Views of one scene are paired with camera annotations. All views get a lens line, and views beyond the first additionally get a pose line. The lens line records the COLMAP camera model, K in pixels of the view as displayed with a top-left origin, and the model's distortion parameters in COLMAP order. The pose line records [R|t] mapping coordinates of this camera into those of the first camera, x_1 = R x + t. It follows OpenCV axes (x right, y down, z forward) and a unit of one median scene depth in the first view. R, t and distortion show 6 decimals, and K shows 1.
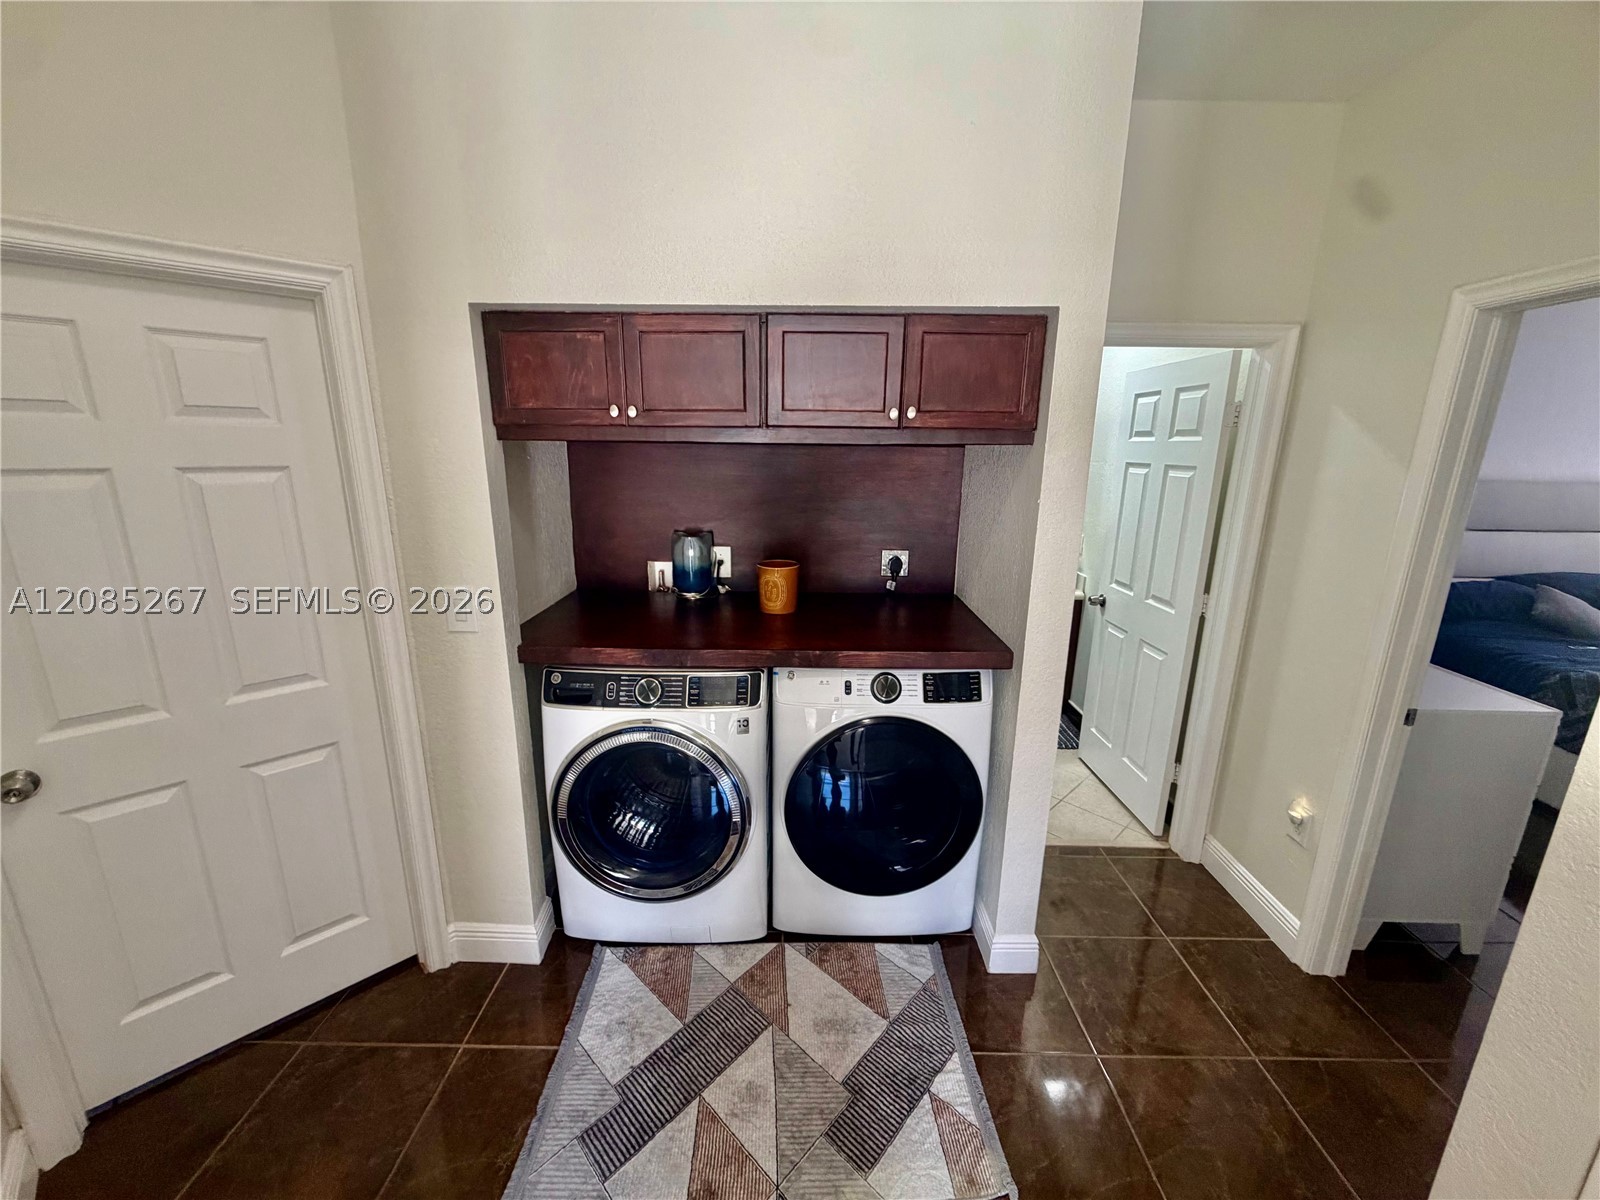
lens RADIAL K [[633.7, 0, 794.8], [0, 633.7, 602.6], [0, 0, 1]] dist [-0.001248, -0.000513]
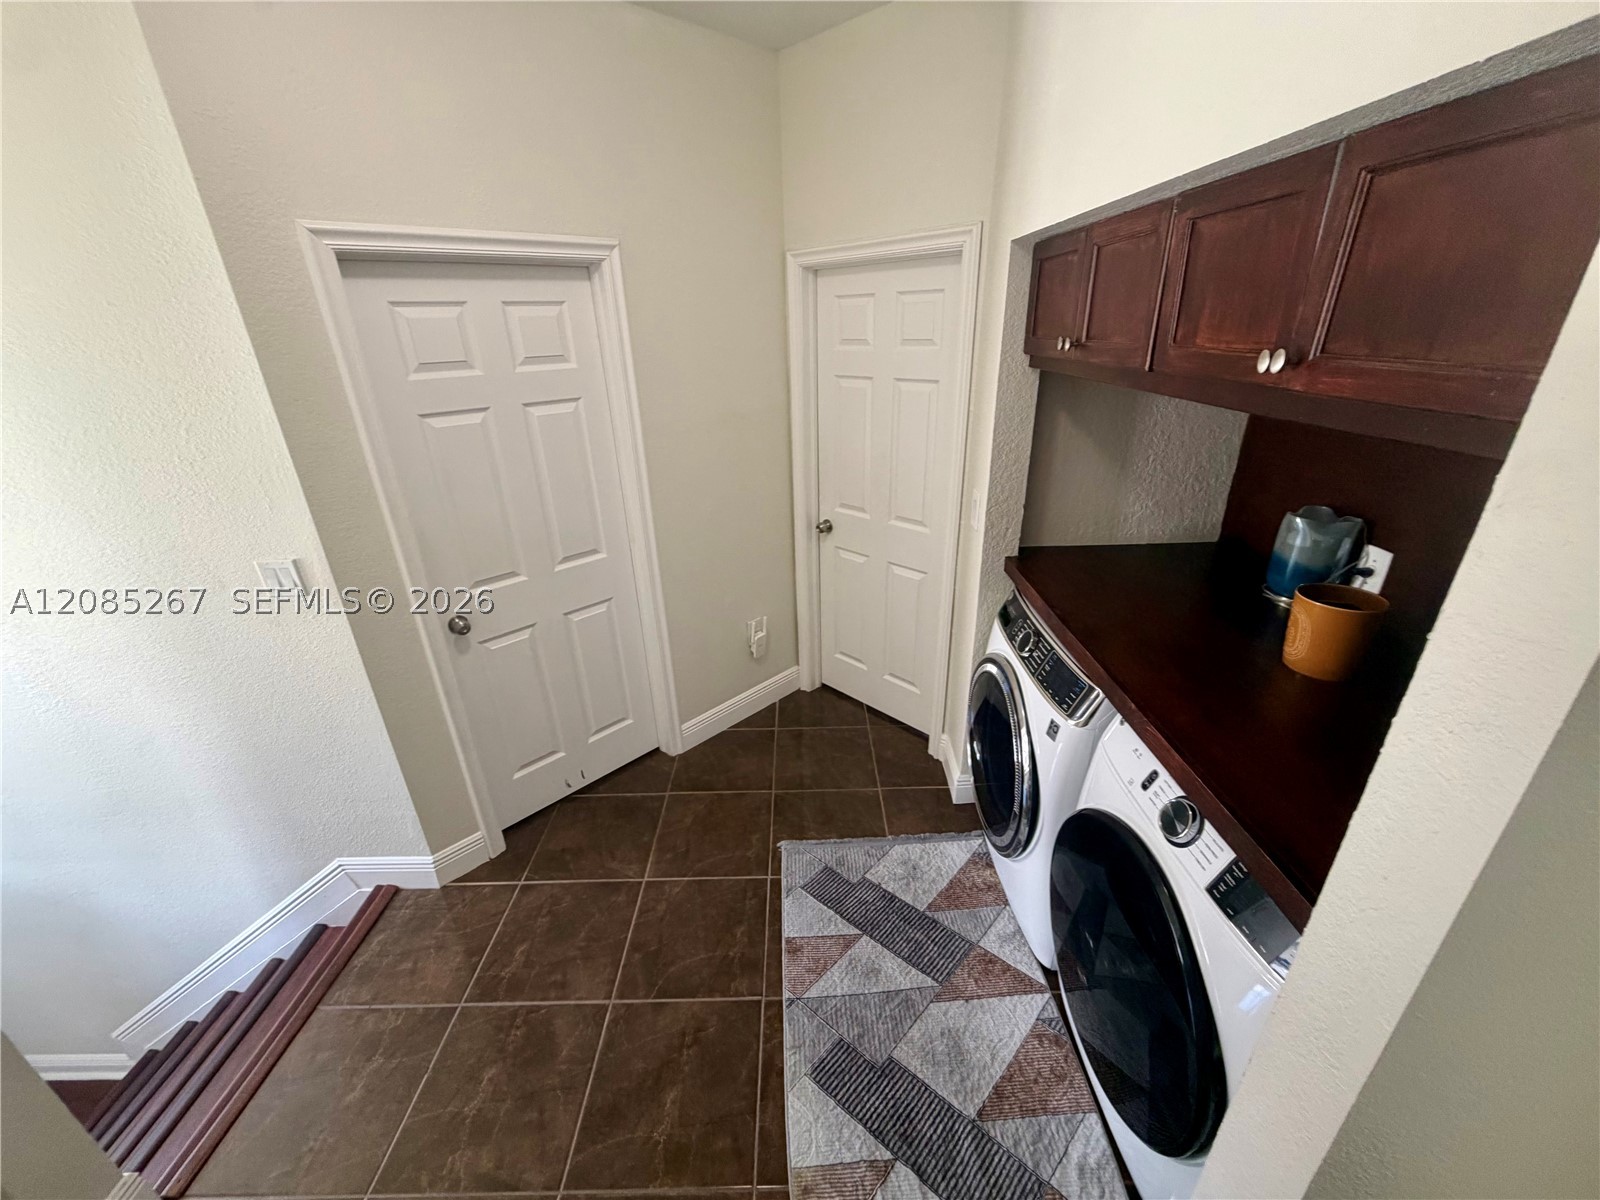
lens RADIAL K [[633.7, 0, 794.8], [0, 633.7, 602.6], [0, 0, 1]] dist [-0.001248, -0.000513]
pose [[0.005437, 0.397864, -0.917428, 0.683065], [-0.215310, 0.896389, 0.387464, -0.231928], [0.976531, 0.195424, 0.090538, 0.599761]]
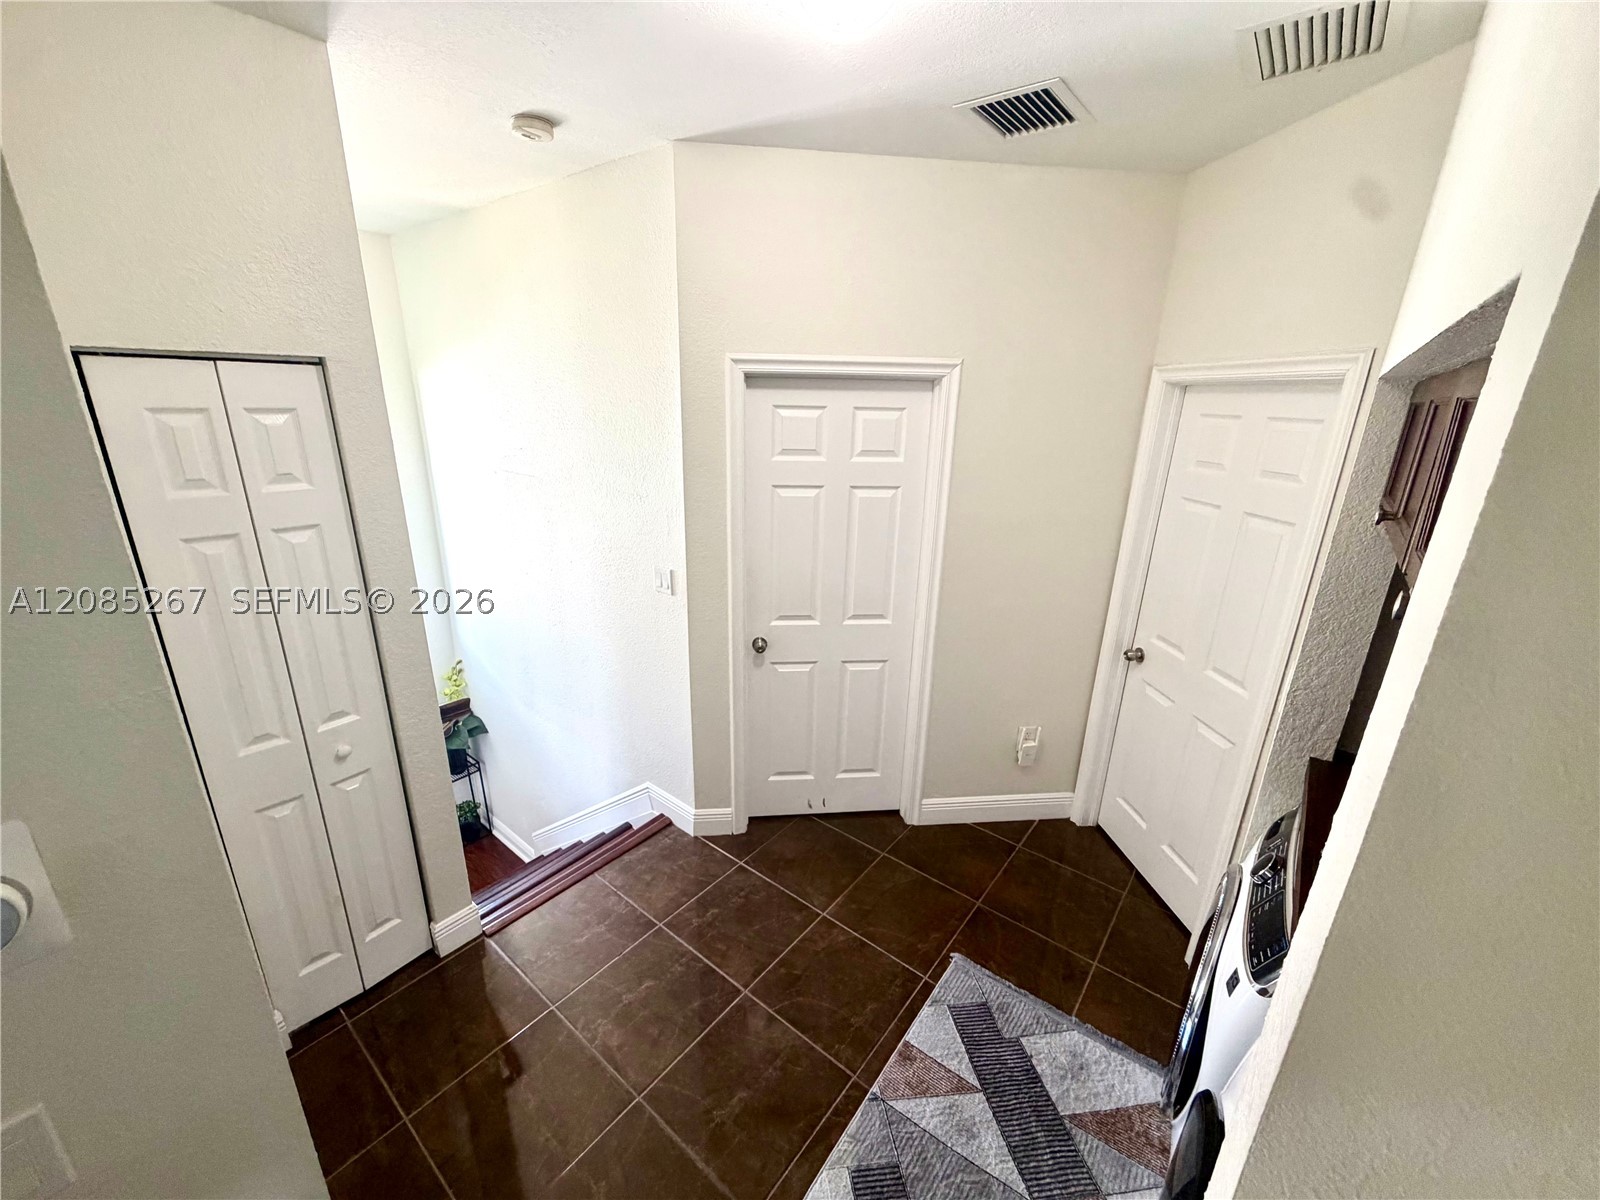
lens RADIAL K [[633.7, 0, 794.8], [0, 633.7, 602.6], [0, 0, 1]] dist [-0.001248, -0.000513]
pose [[-0.622527, 0.221077, -0.750723, 0.670024], [-0.218198, 0.872199, 0.437788, -0.373591], [0.751565, 0.436341, -0.494729, 0.879558]]
